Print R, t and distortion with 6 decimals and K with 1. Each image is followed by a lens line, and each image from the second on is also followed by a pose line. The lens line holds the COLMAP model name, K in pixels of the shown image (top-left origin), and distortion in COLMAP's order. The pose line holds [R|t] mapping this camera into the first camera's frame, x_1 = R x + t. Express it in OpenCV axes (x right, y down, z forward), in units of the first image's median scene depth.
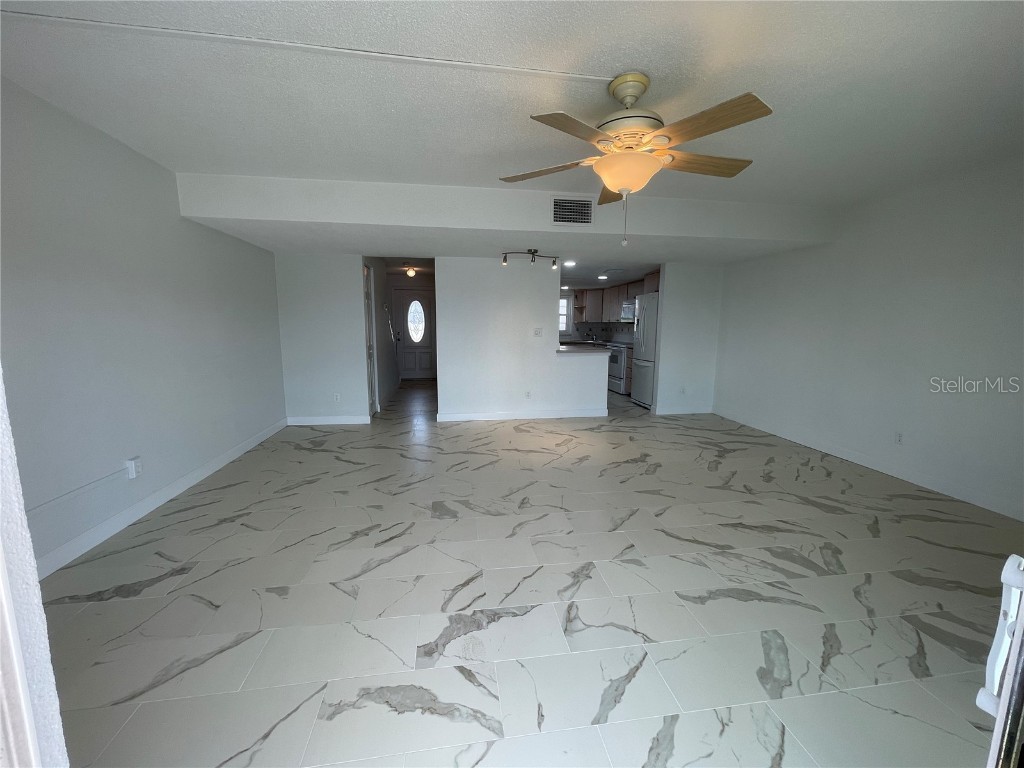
lens RADIAL K [[416.3, 0, 513.6], [0, 416.3, 384.2], [0, 0, 1]] dist [0.000918, 0.000205]
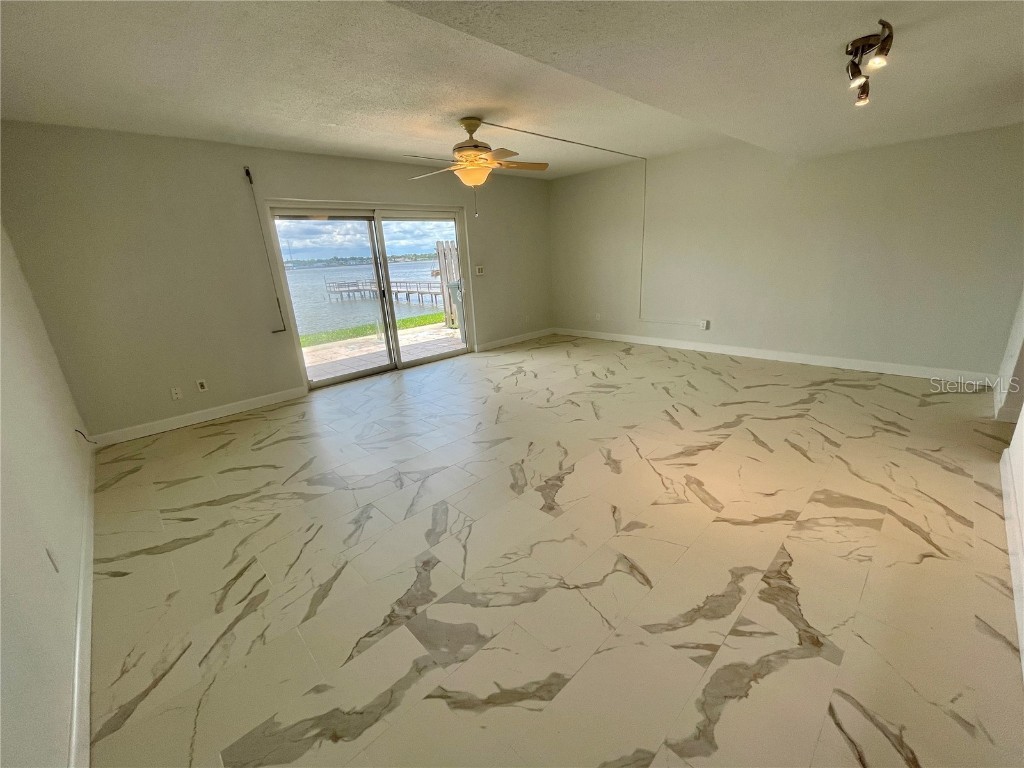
lens RADIAL K [[416.3, 0, 513.6], [0, 416.3, 384.2], [0, 0, 1]] dist [0.000918, 0.000205]
pose [[-0.812983, 0.209754, -0.543196, 0.631091], [-0.033724, 0.914339, 0.403543, -0.204389], [0.581310, 0.346393, -0.736268, 1.336562]]
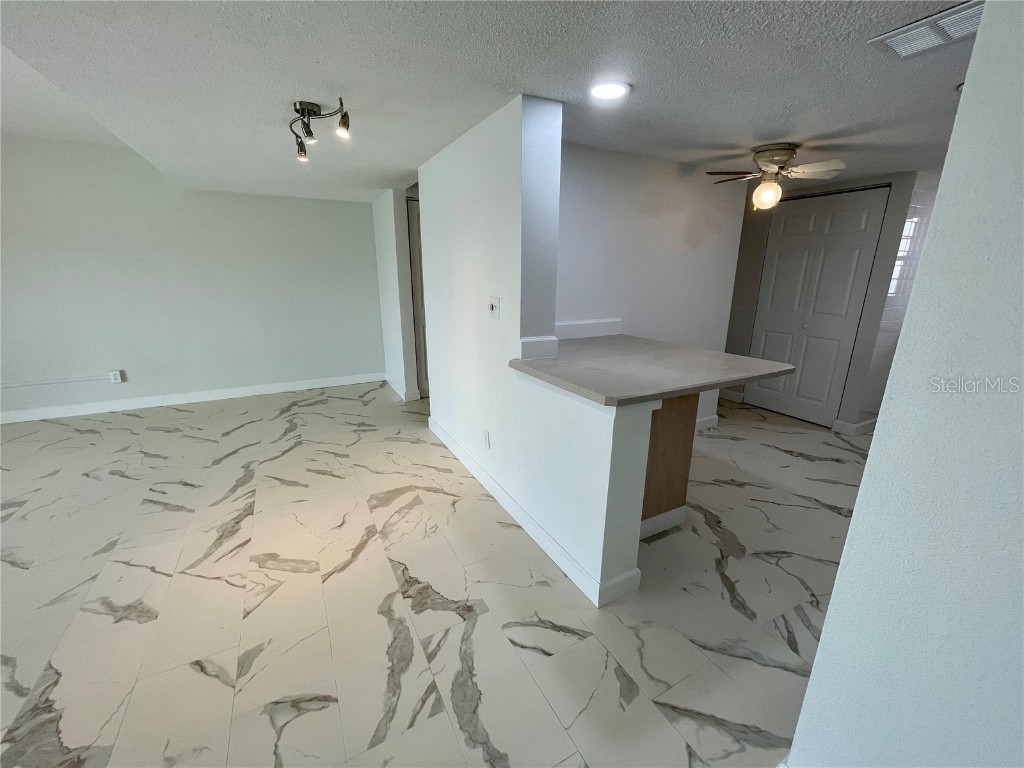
lens RADIAL K [[416.3, 0, 513.6], [0, 416.3, 384.2], [0, 0, 1]] dist [0.000918, 0.000205]
pose [[0.339801, 0.247300, -0.907402, 0.624645], [-0.139929, 0.967366, 0.211243, -0.191540], [0.930030, 0.055191, 0.363316, 1.177098]]
